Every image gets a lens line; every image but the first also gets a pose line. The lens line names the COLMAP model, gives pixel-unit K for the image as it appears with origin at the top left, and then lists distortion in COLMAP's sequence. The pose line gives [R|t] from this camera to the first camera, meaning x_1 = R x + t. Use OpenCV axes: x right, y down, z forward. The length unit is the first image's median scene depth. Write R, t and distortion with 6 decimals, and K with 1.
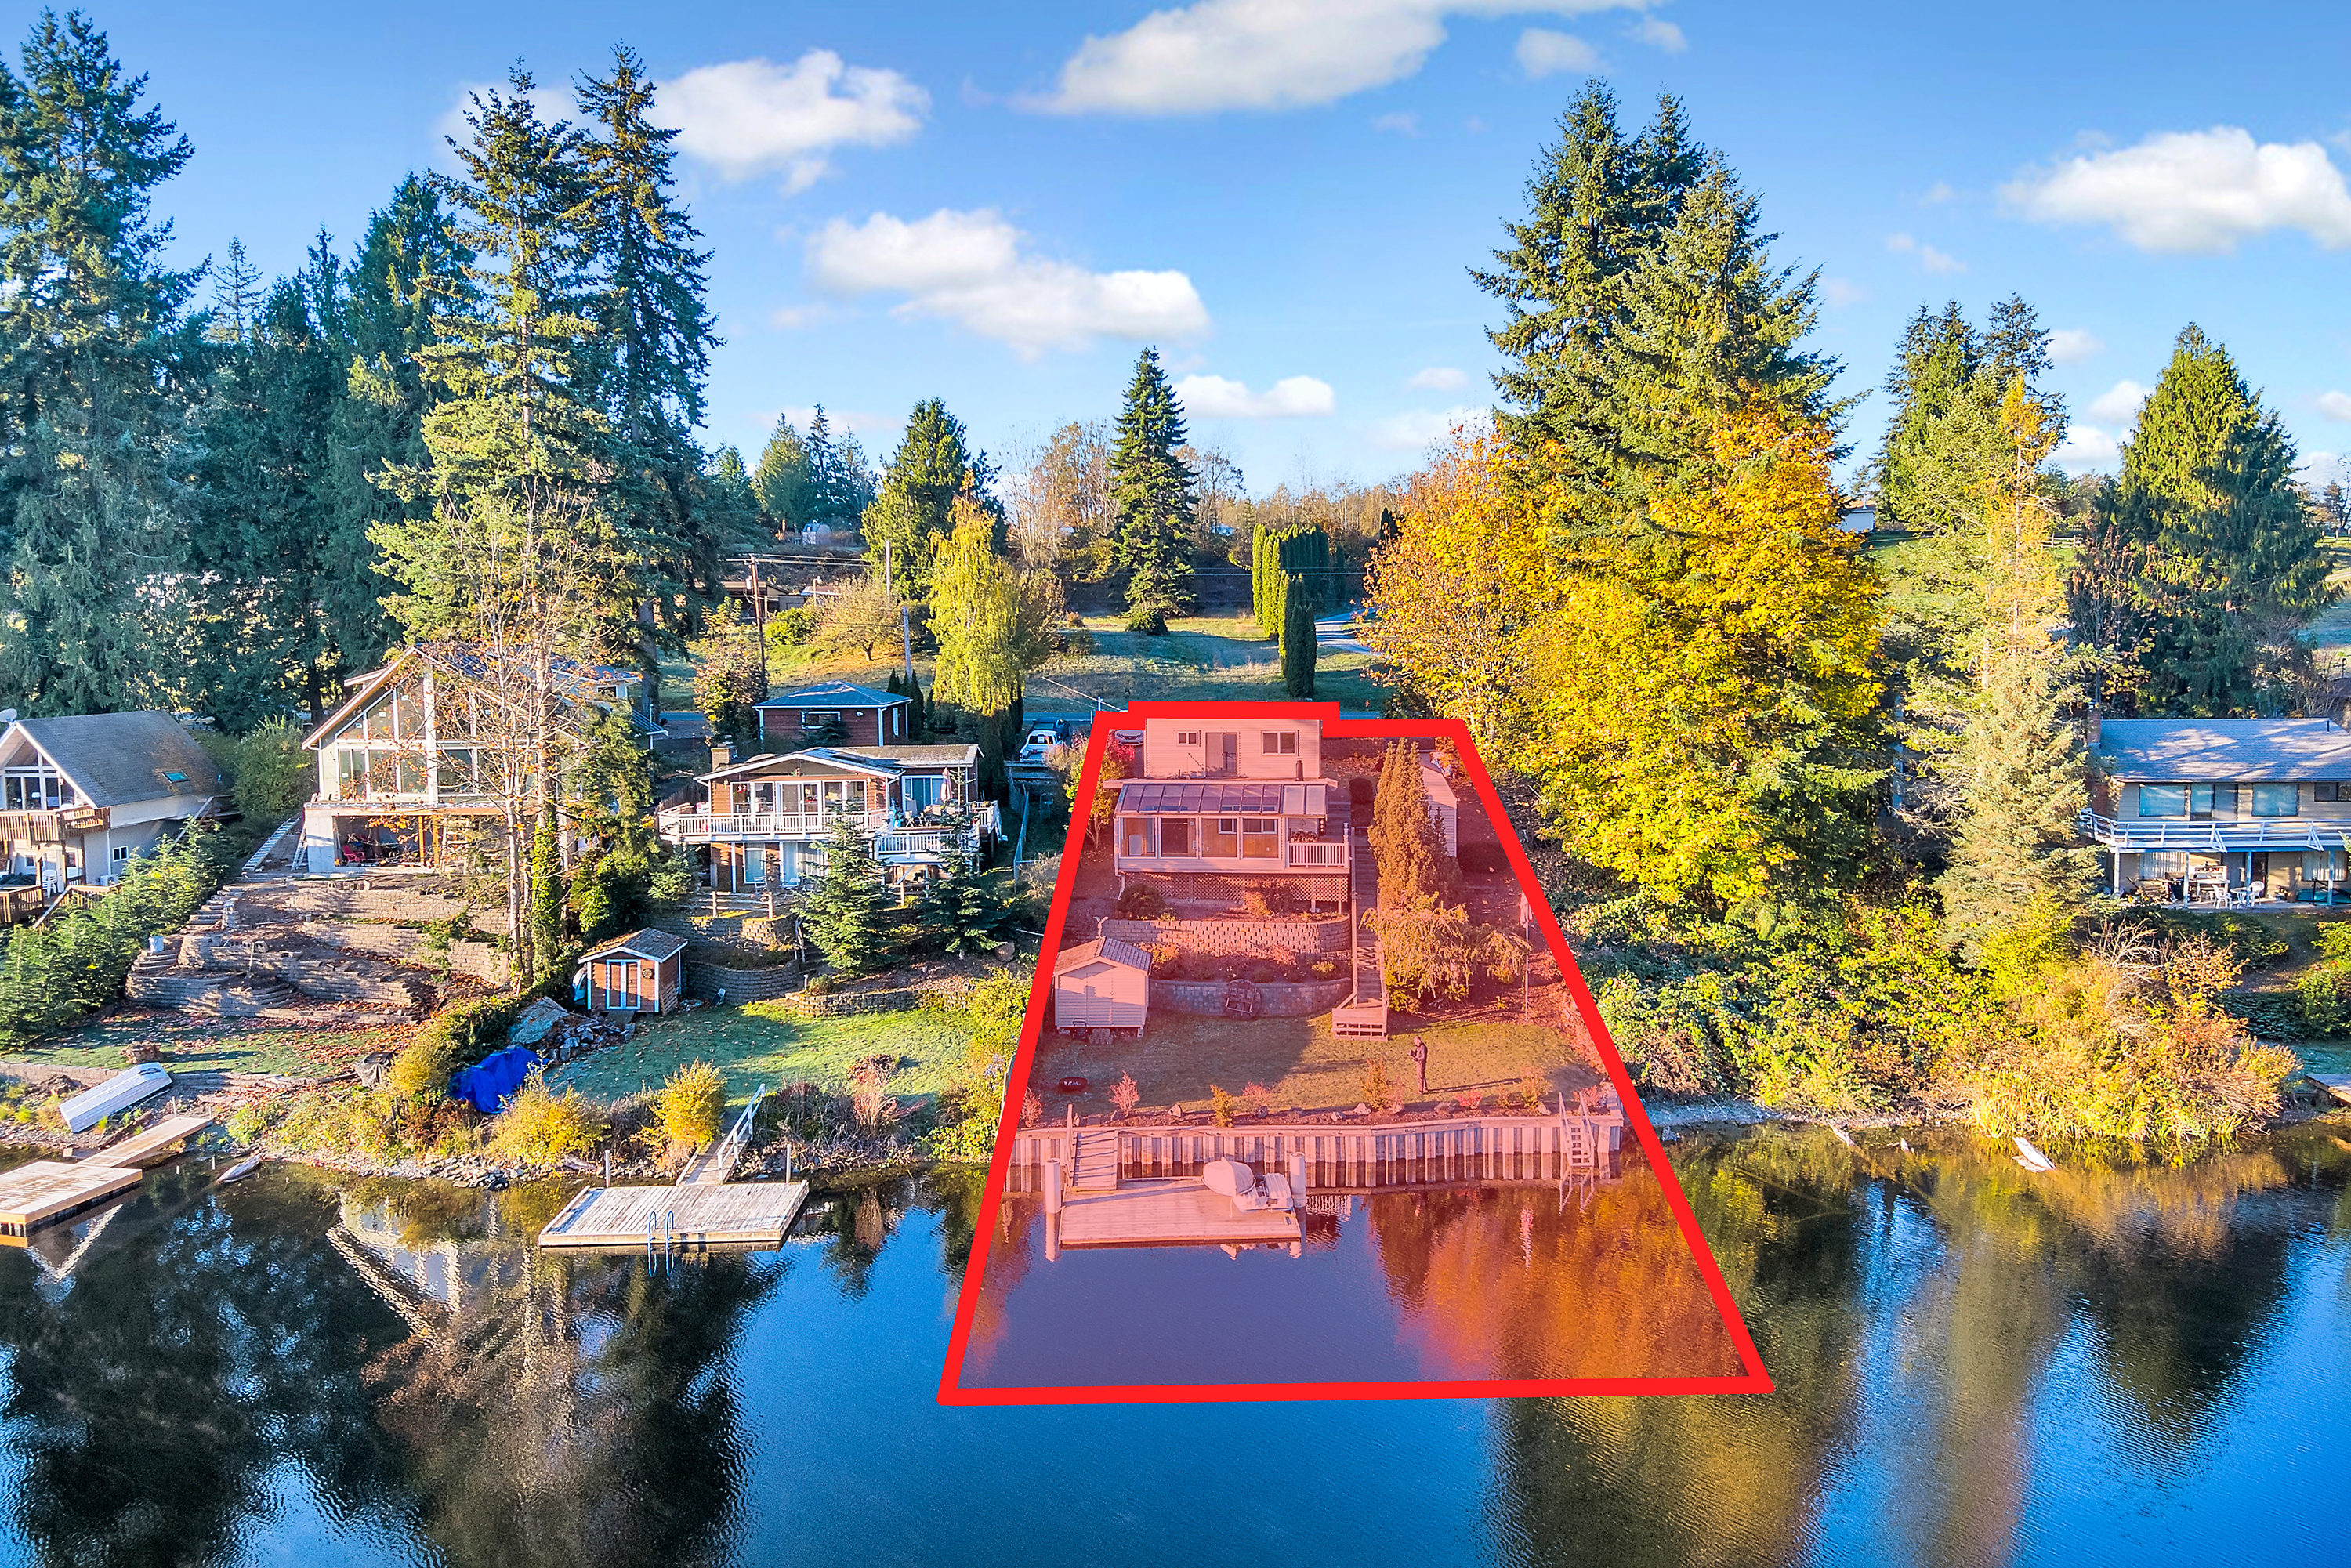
lens RADIAL K [[1416.4, 0, 1174.5], [0, 1416.4, 717.3], [0, 0, 1]] dist [0.024483, -0.052272]
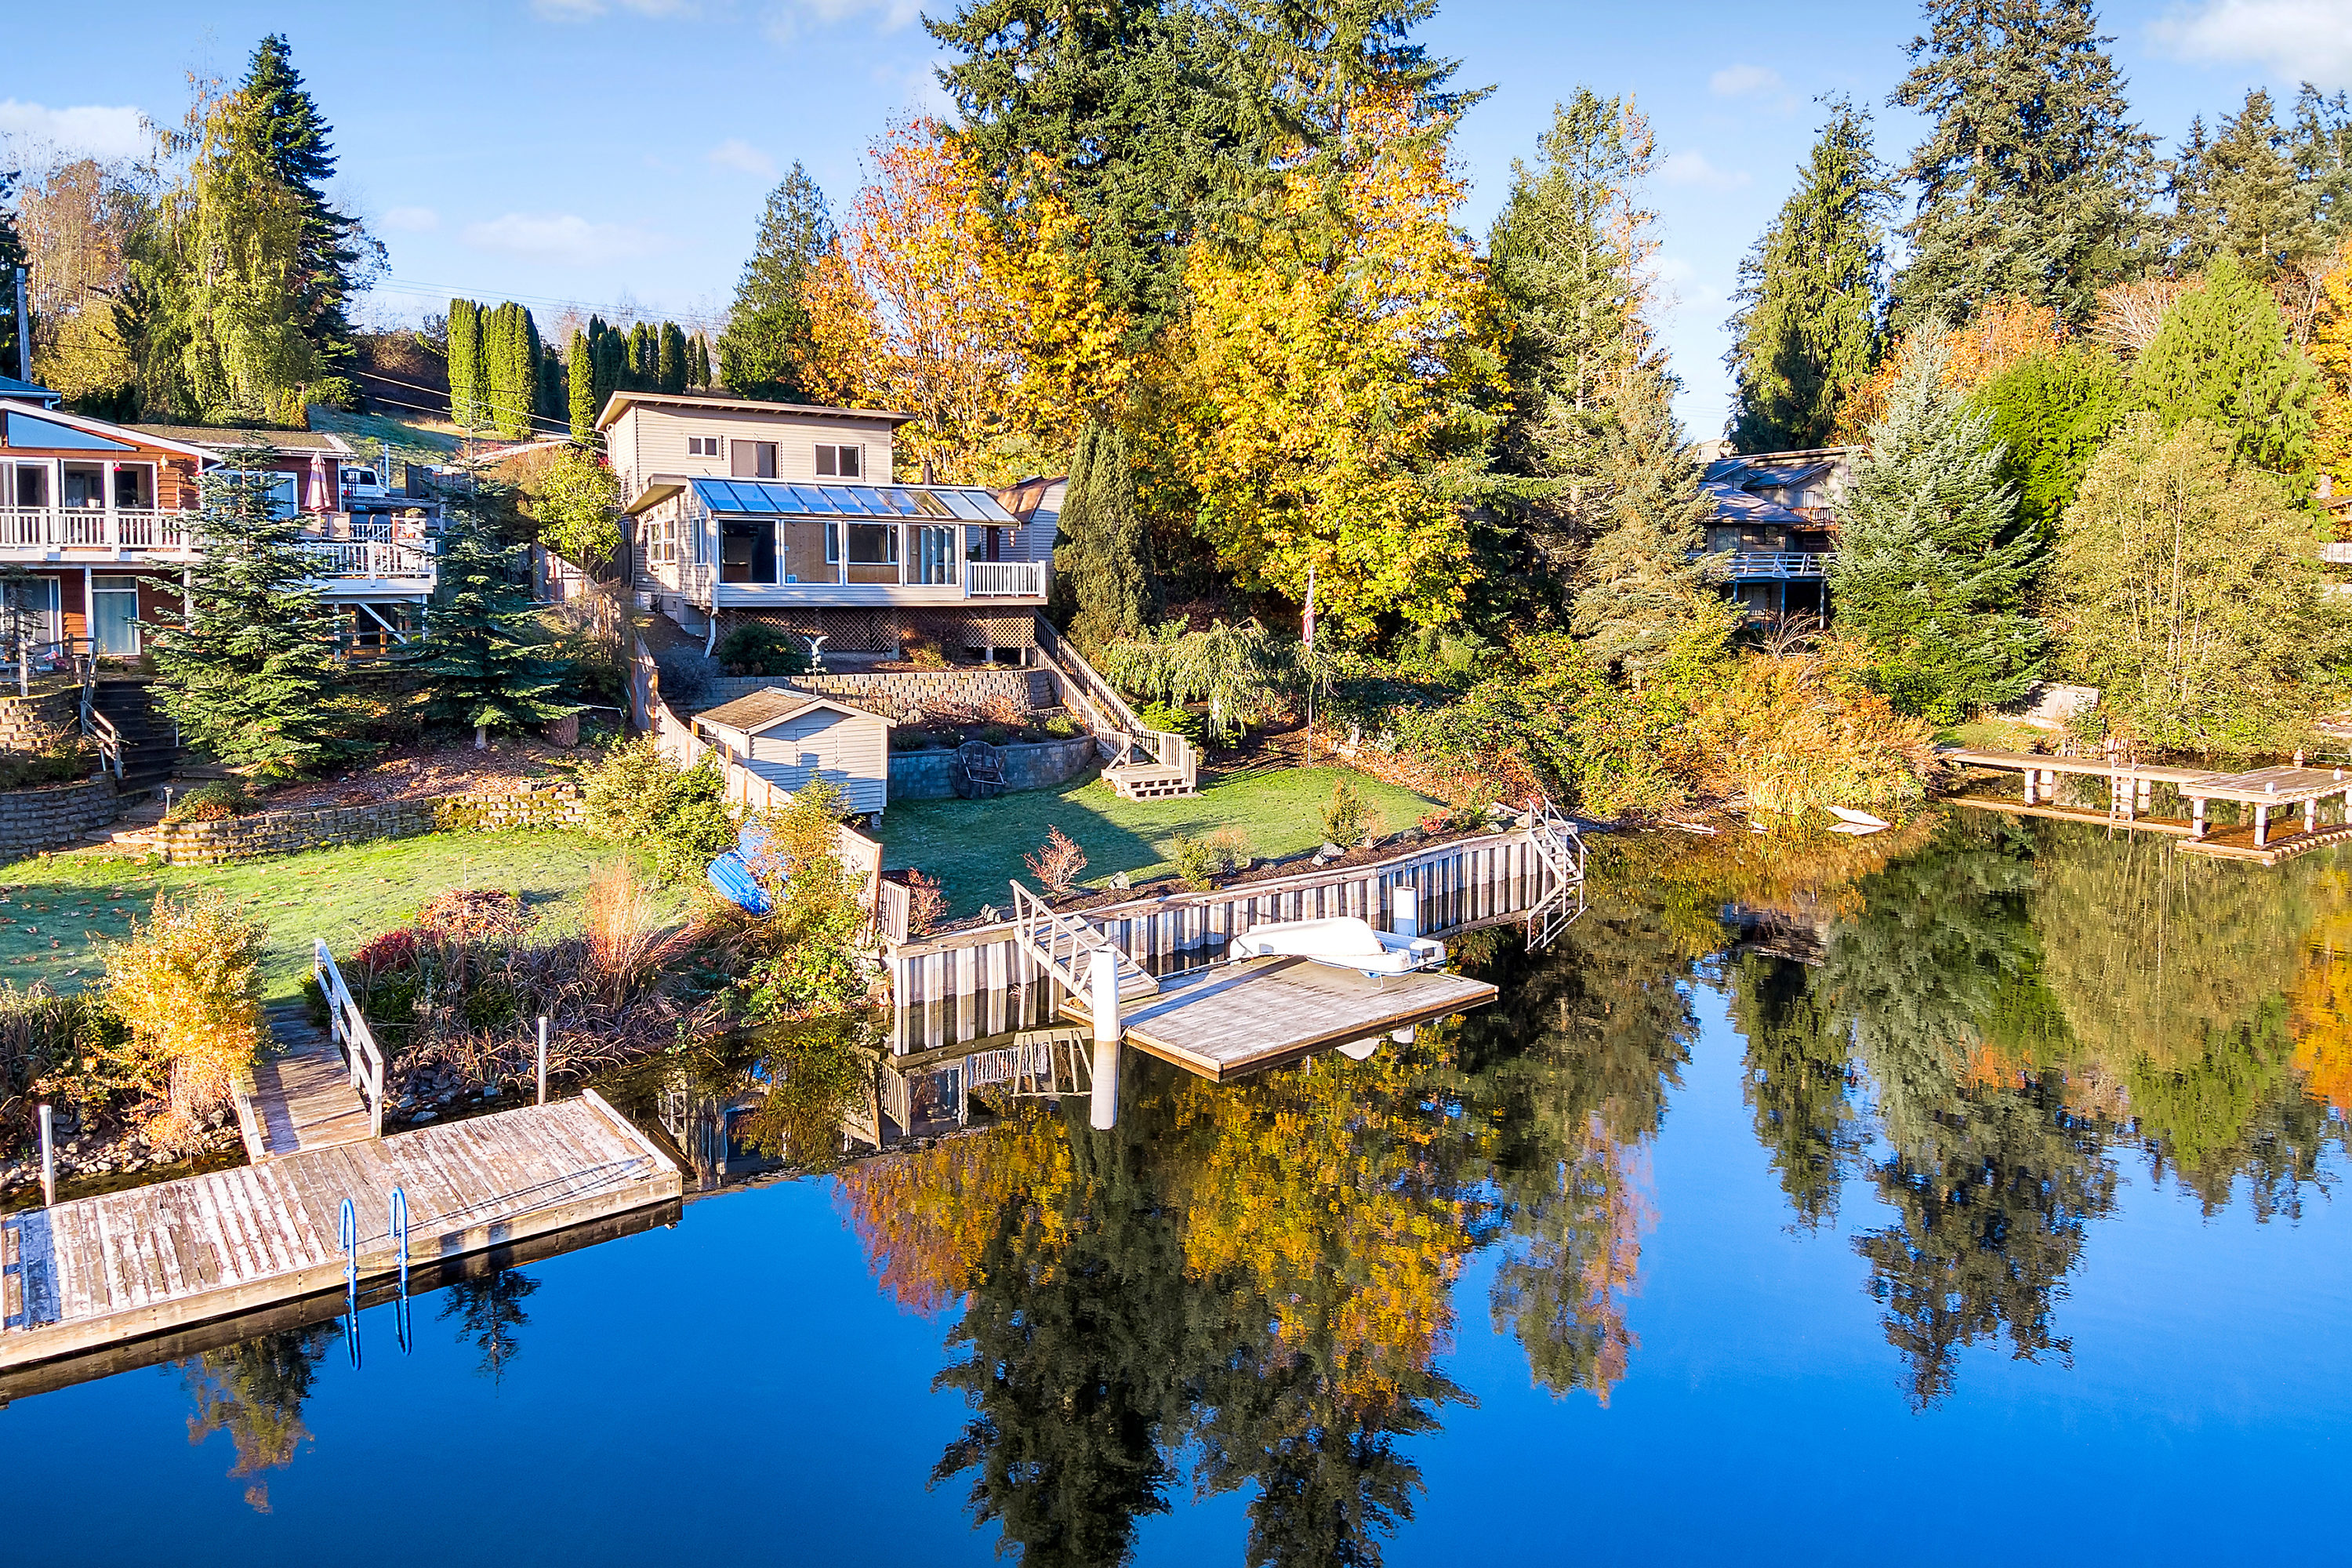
lens RADIAL K [[1452.6, 0, 1165.6], [0, 1452.6, 674.8], [0, 0, 1]] dist [0.023240, -0.046589]
pose [[0.787901, -0.025294, 0.615282, -0.289293], [0.020345, 0.999680, 0.015043, 0.137178], [-0.615466, 0.000666, 0.788163, 0.372851]]
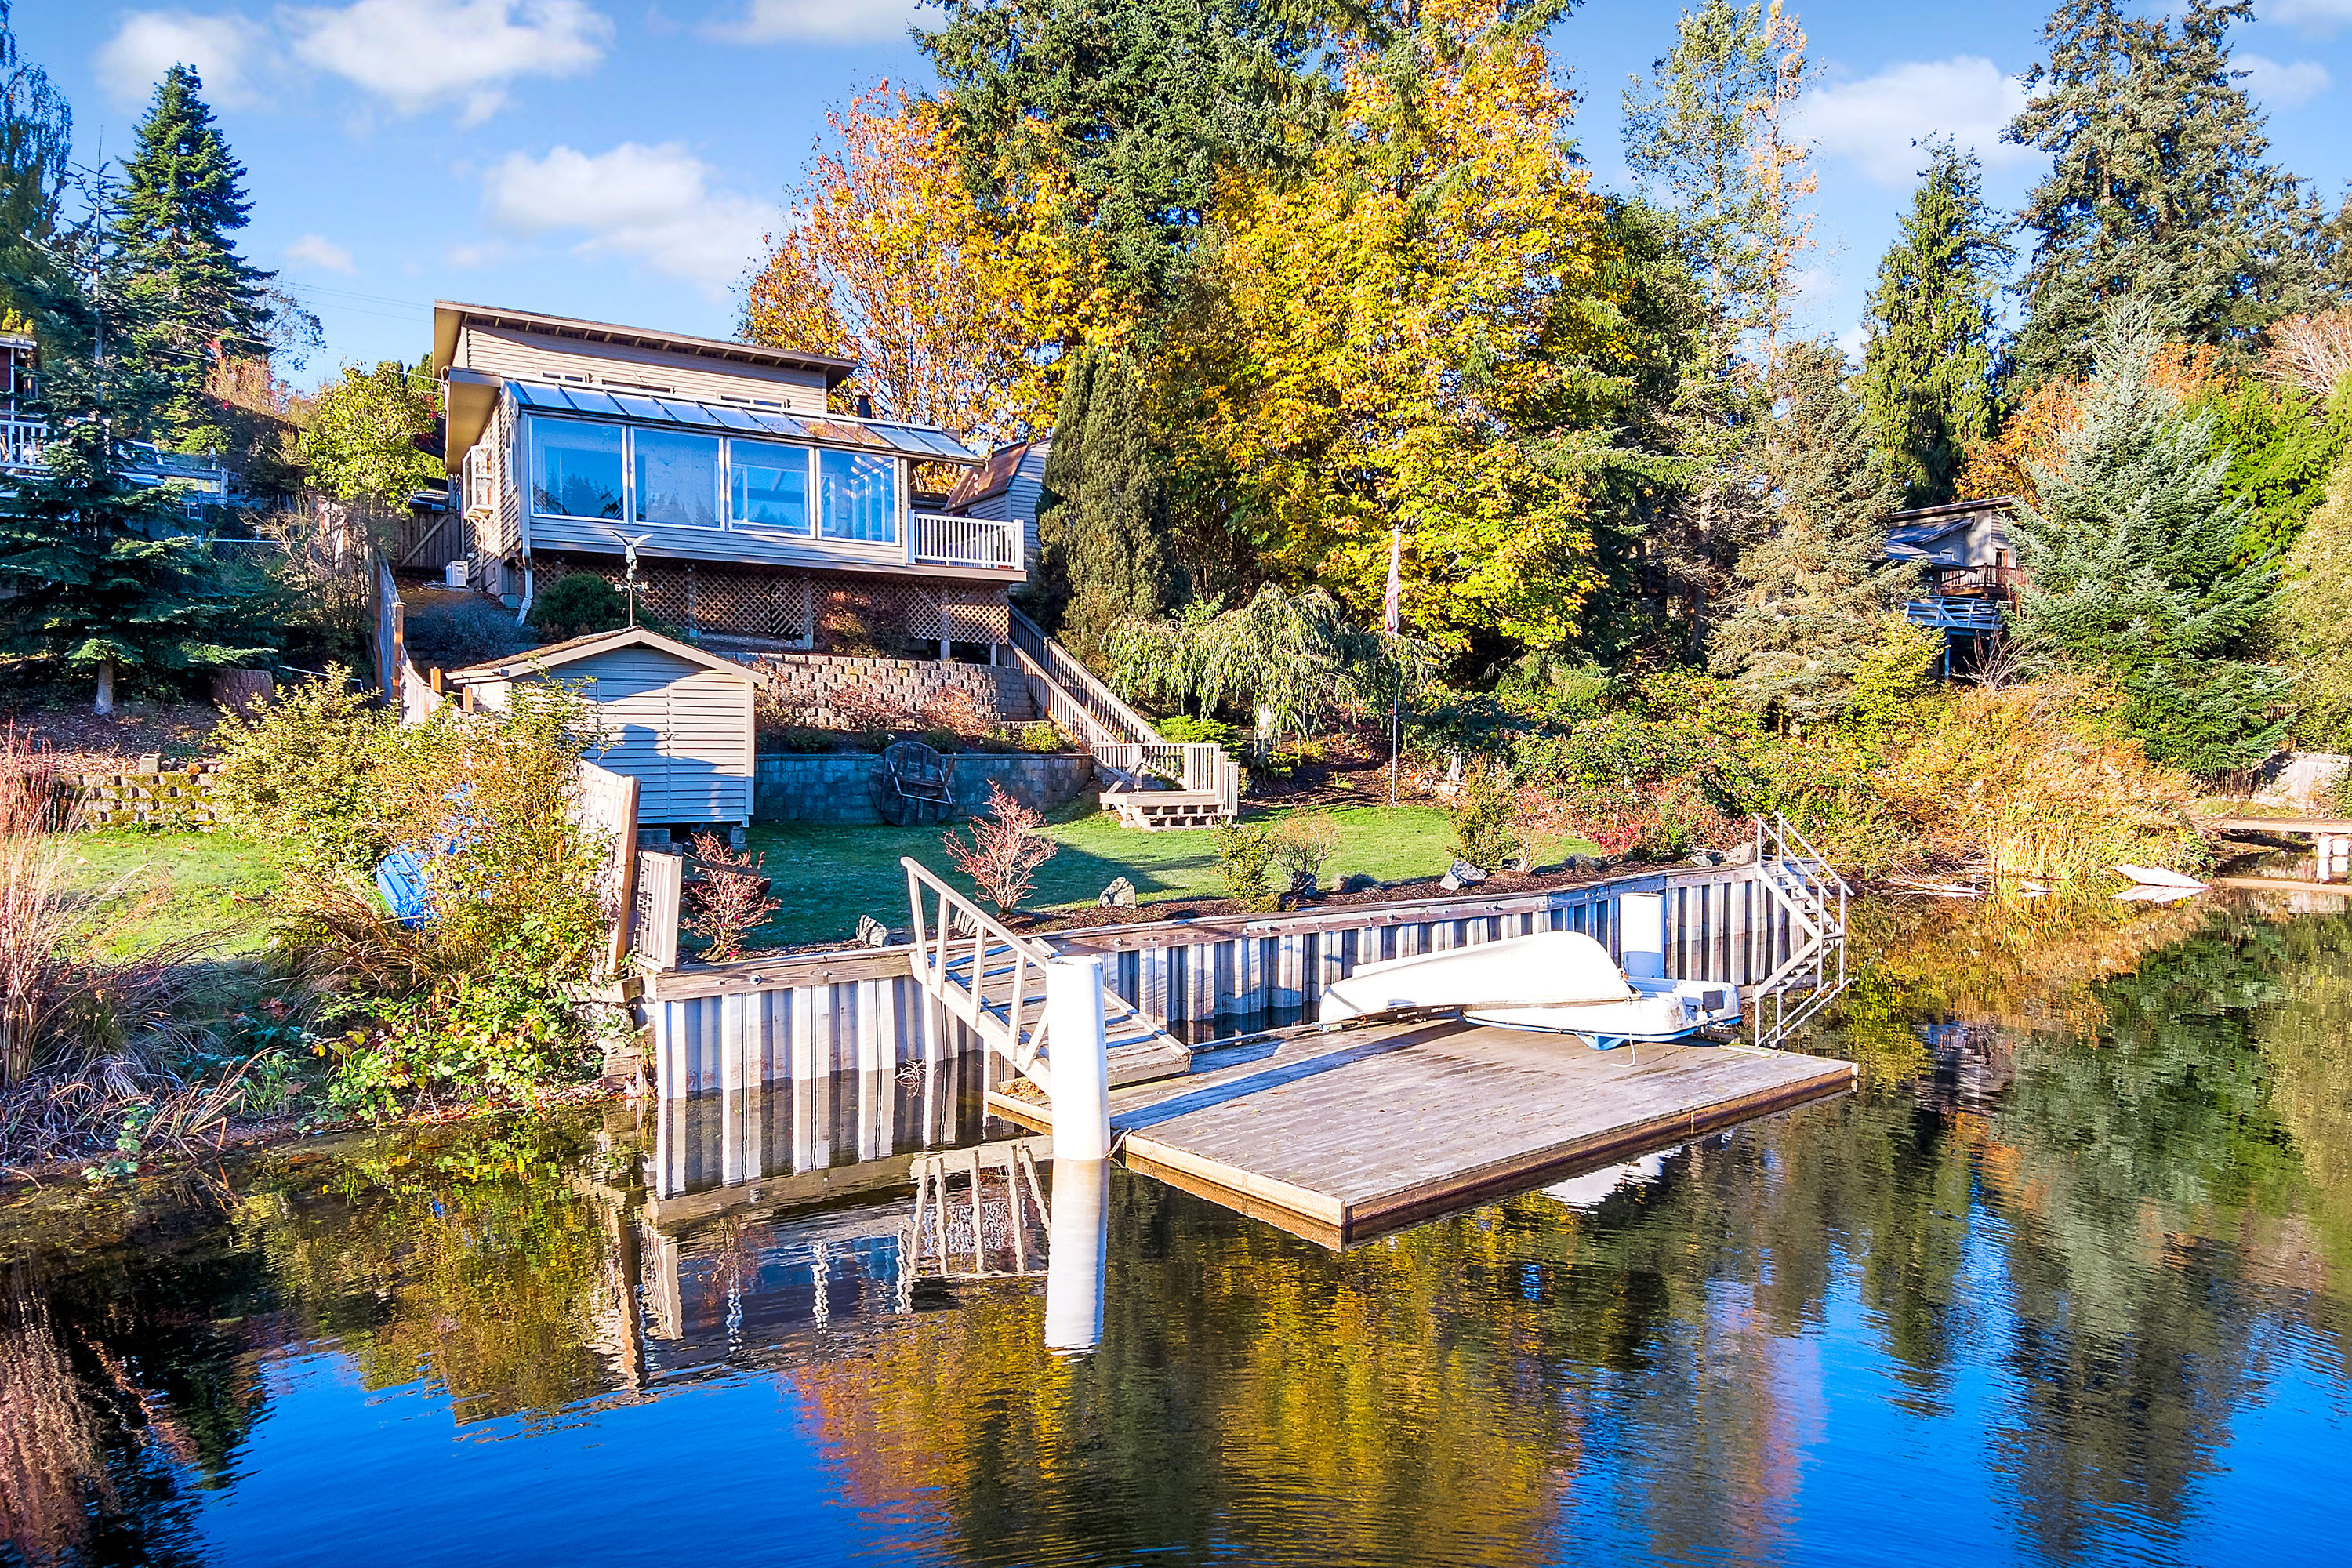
lens RADIAL K [[1452.6, 0, 1182.4], [0, 1452.6, 821.1], [0, 0, 1]] dist [0.023240, -0.046589]
pose [[0.787993, -0.016527, 0.615463, -0.160766], [0.020882, 0.999782, 0.000111, 0.200685], [-0.615330, 0.012764, 0.788166, 0.544924]]
